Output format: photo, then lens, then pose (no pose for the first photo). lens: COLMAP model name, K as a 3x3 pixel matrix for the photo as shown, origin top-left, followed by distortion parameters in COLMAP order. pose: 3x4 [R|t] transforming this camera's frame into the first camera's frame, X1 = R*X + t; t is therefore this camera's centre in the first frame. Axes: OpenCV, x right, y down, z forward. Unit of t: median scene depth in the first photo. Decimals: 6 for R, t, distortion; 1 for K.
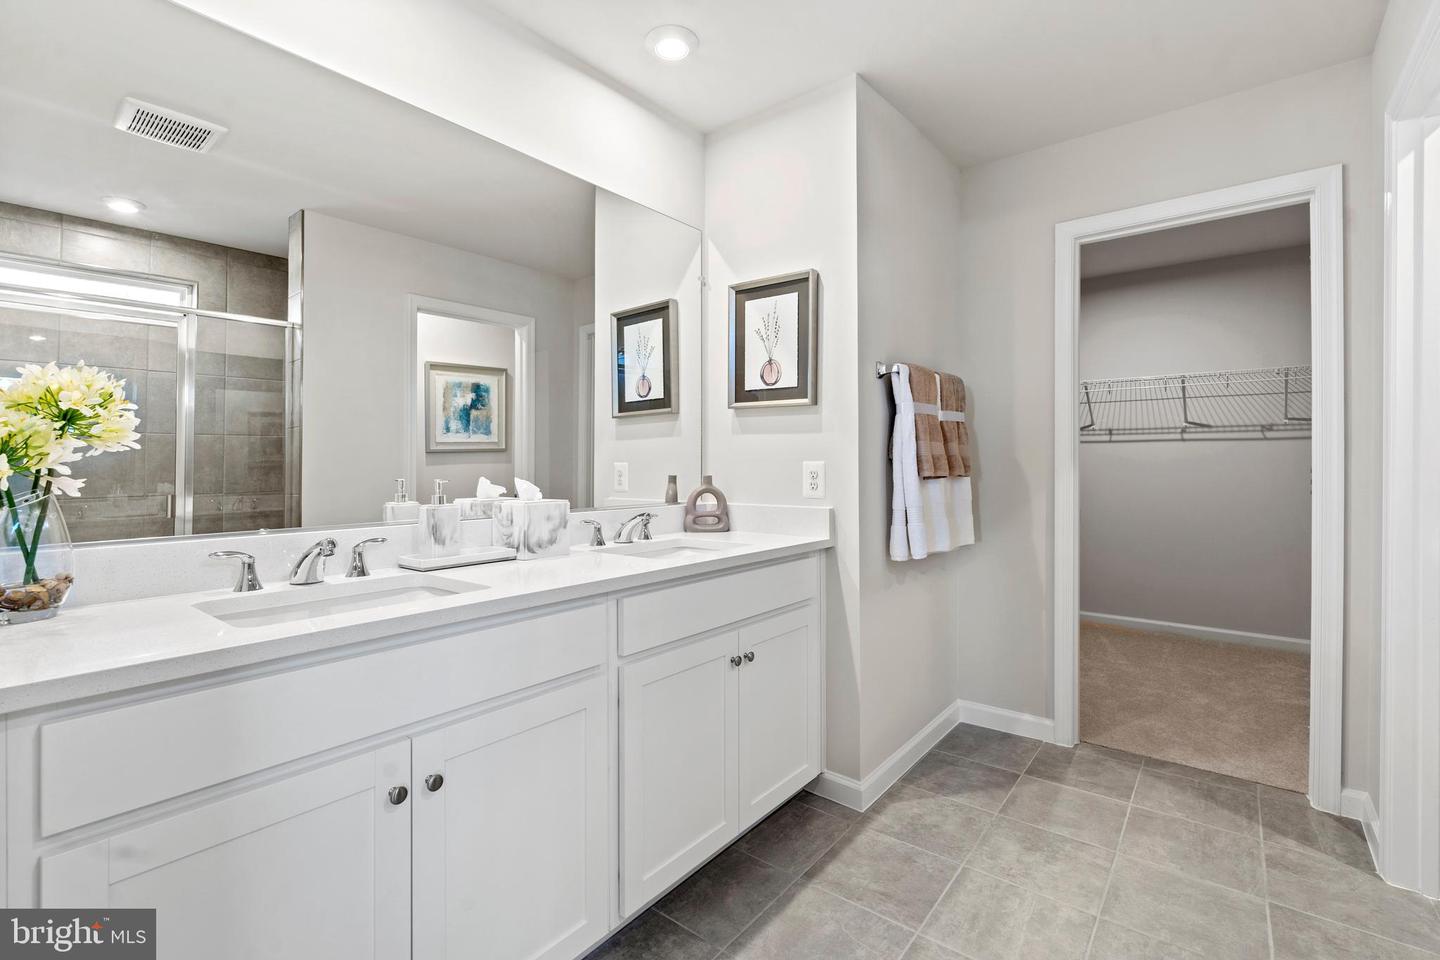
lens RADIAL K [[642.2, 0, 722.8], [0, 642.2, 460.2], [0, 0, 1]] dist [-0.000667, 0.000055]
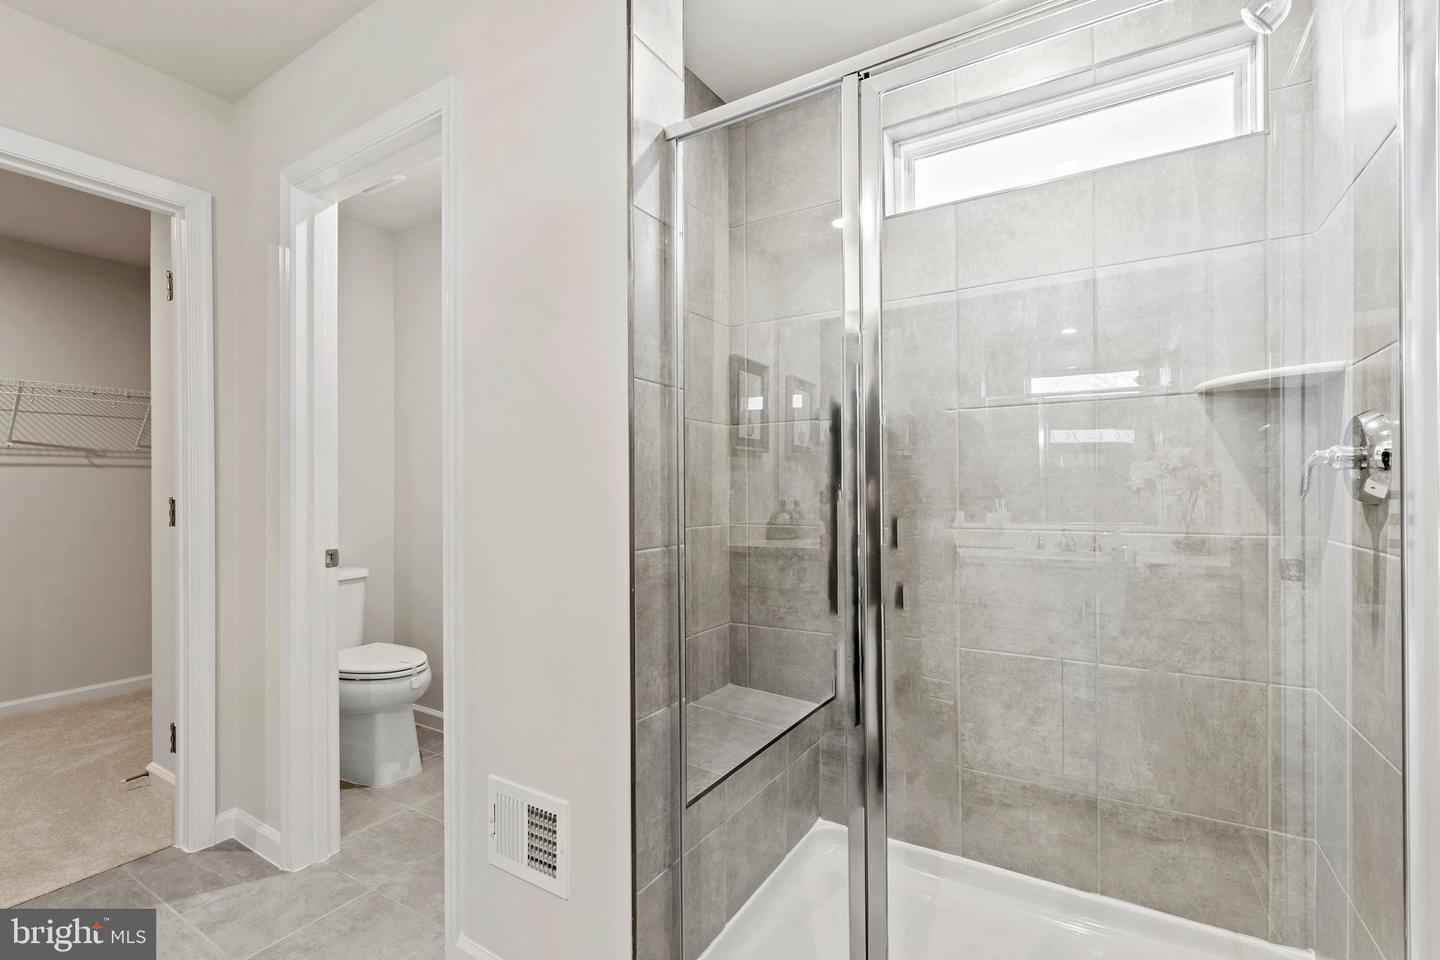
lens RADIAL K [[635.3, 0, 724.0], [0, 635.3, 492.6], [0, 0, 1]] dist [-0.008200, 0.000038]
pose [[-0.130936, -0.005066, 0.991378, -0.098194], [0.000327, 0.999987, 0.005153, -0.001690], [-0.991391, 0.000998, -0.130933, 0.280159]]
